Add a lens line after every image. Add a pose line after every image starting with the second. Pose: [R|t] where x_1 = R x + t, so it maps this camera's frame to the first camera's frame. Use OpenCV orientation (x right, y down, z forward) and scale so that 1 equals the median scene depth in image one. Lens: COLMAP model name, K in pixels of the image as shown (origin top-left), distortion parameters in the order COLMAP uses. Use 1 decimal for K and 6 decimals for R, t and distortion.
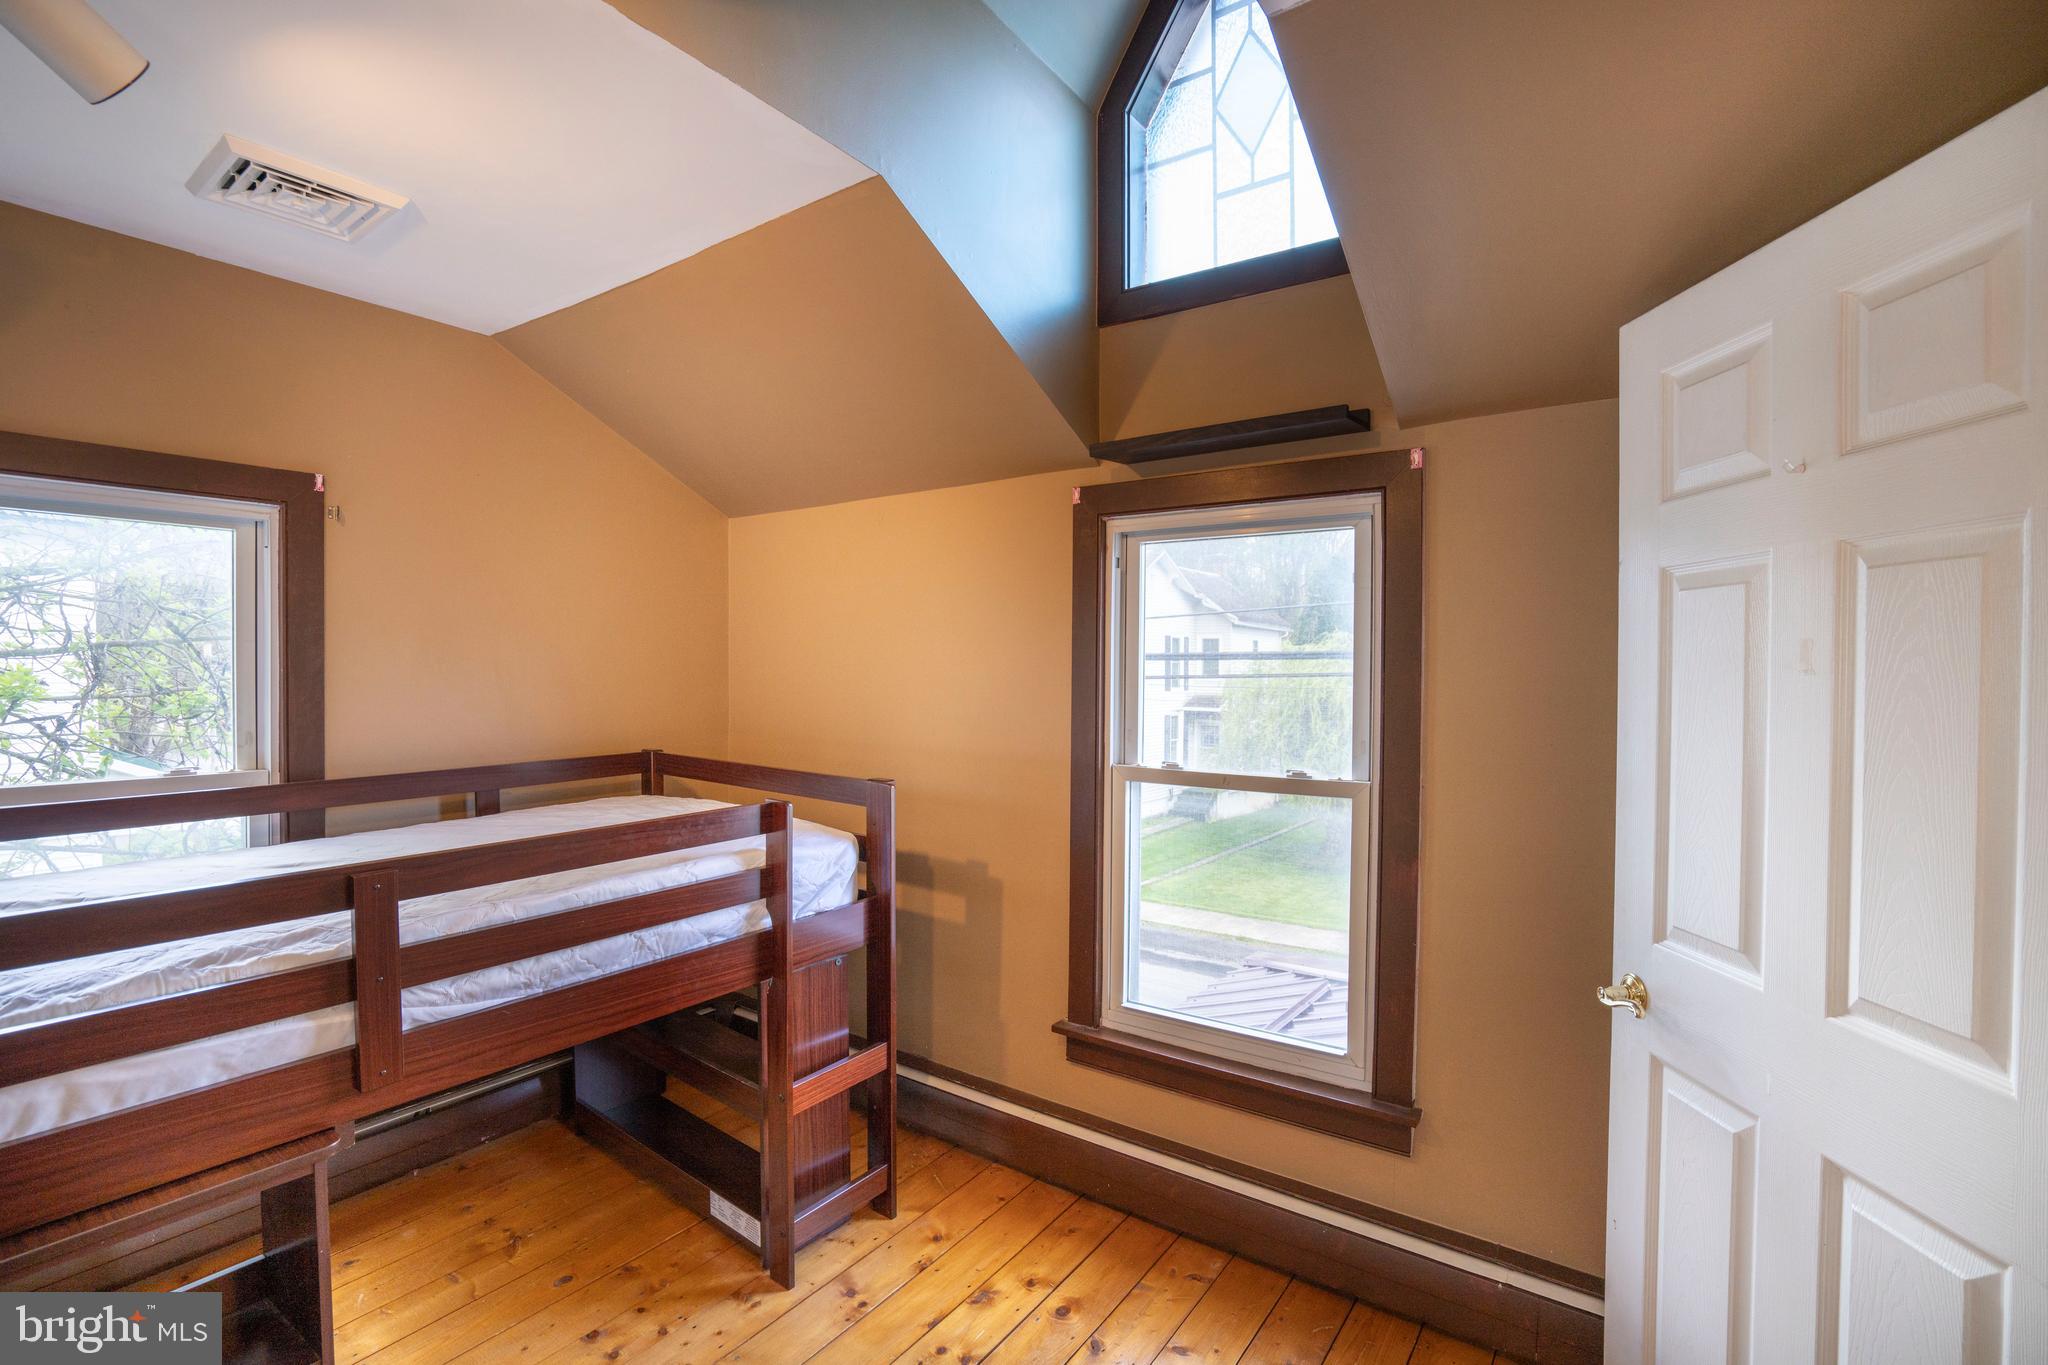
lens RADIAL K [[946.4, 0, 1018.9], [0, 946.4, 687.6], [0, 0, 1]] dist [-0.063247, 0.026788]
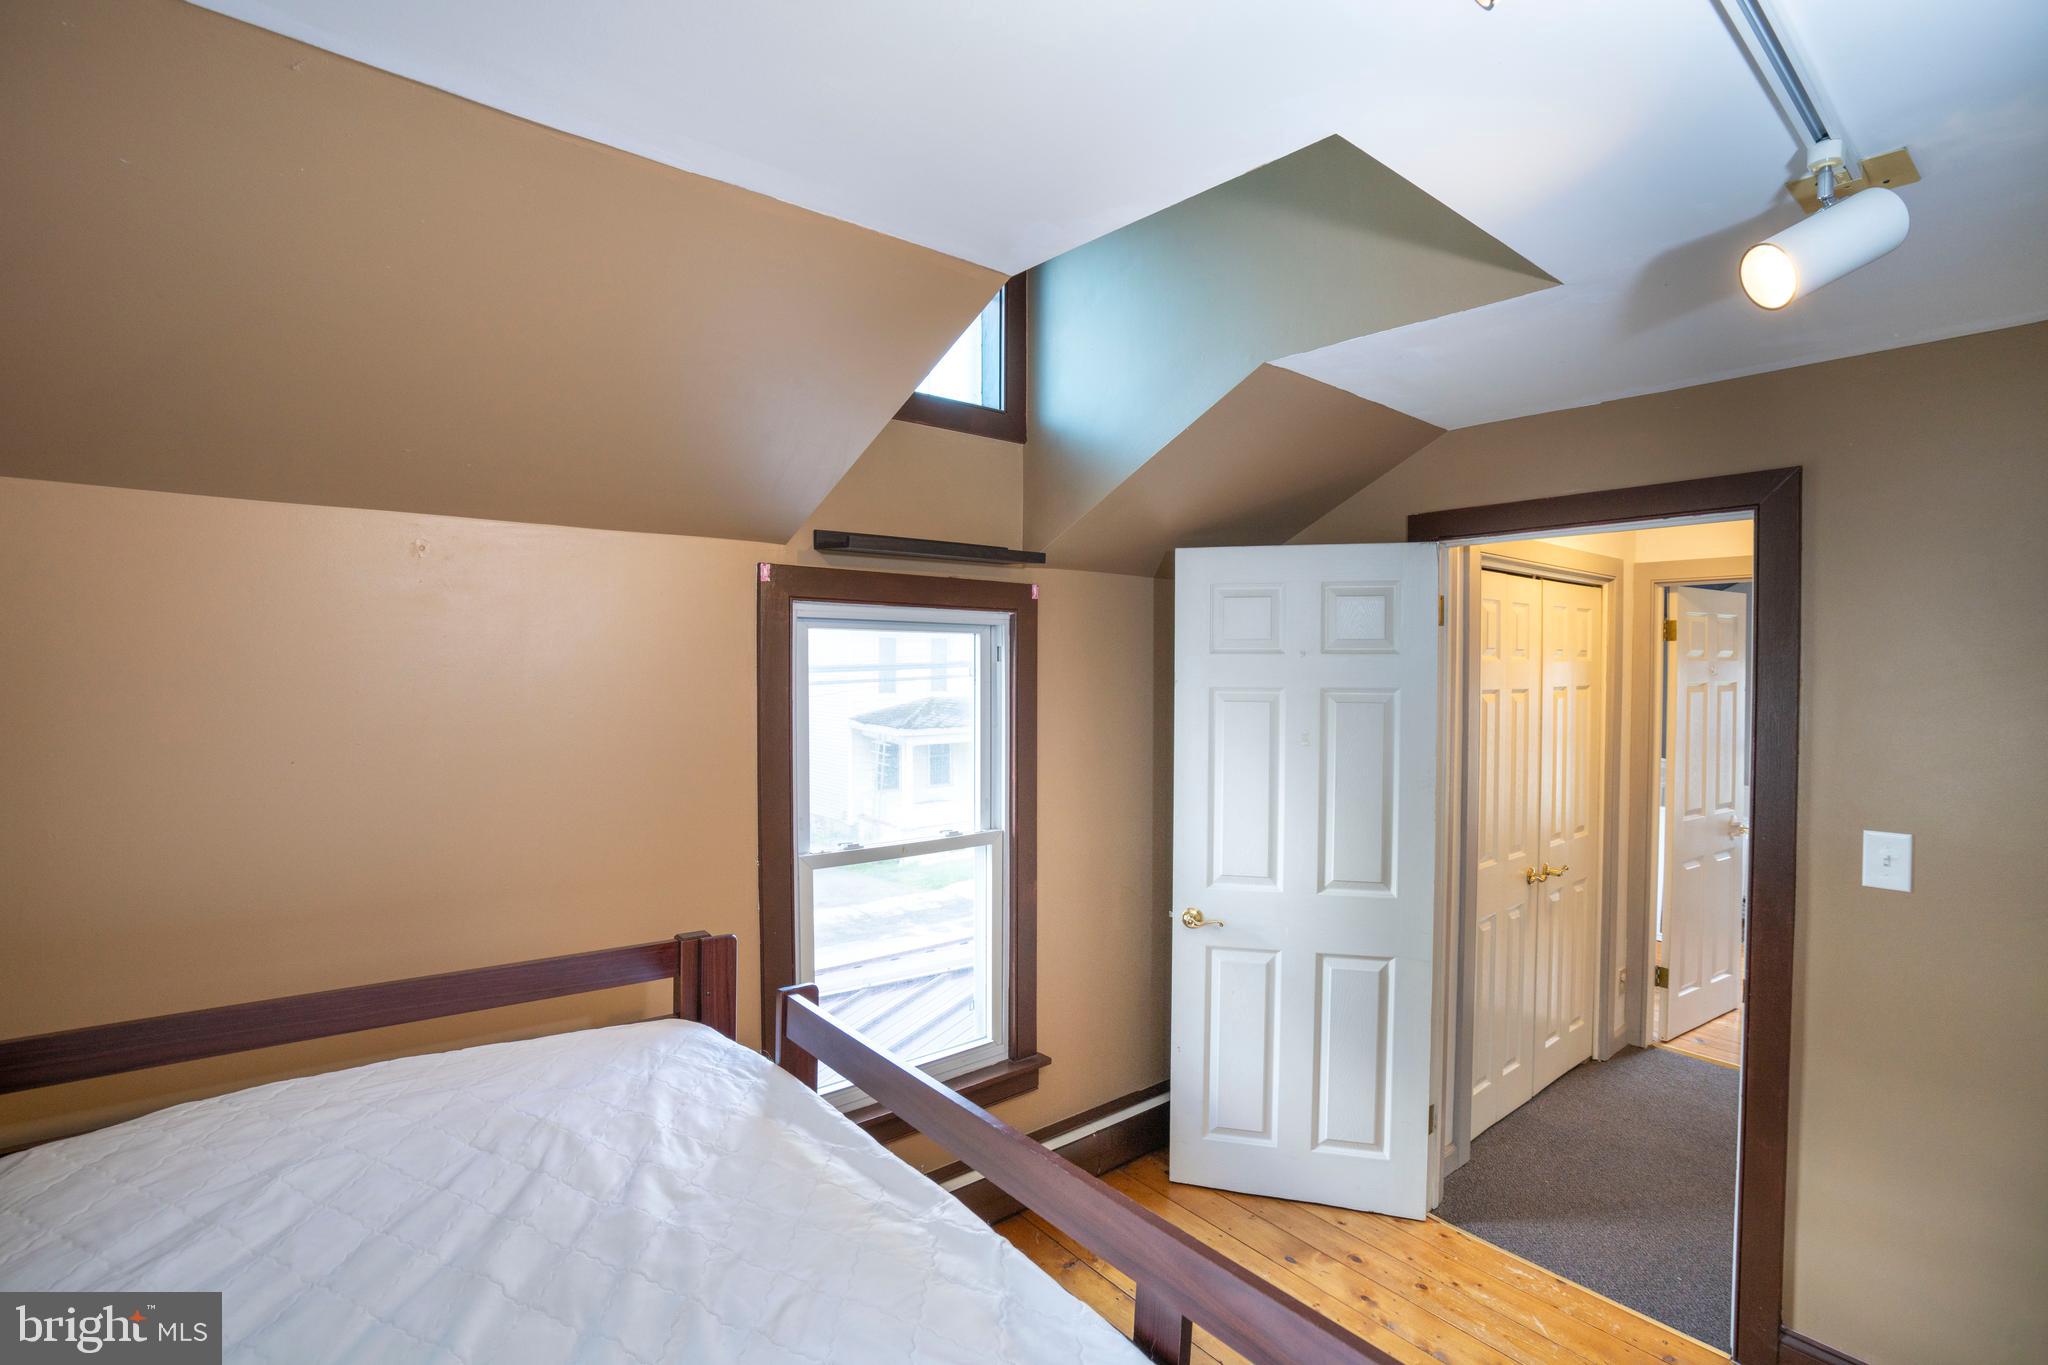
lens RADIAL K [[946.4, 0, 1018.9], [0, 946.4, 687.6], [0, 0, 1]] dist [-0.063247, 0.026788]
pose [[0.267697, -0.027159, 0.963120, -0.846602], [0.014562, 0.999603, 0.024140, -0.122435], [-0.963393, 0.007563, 0.267986, 0.577018]]
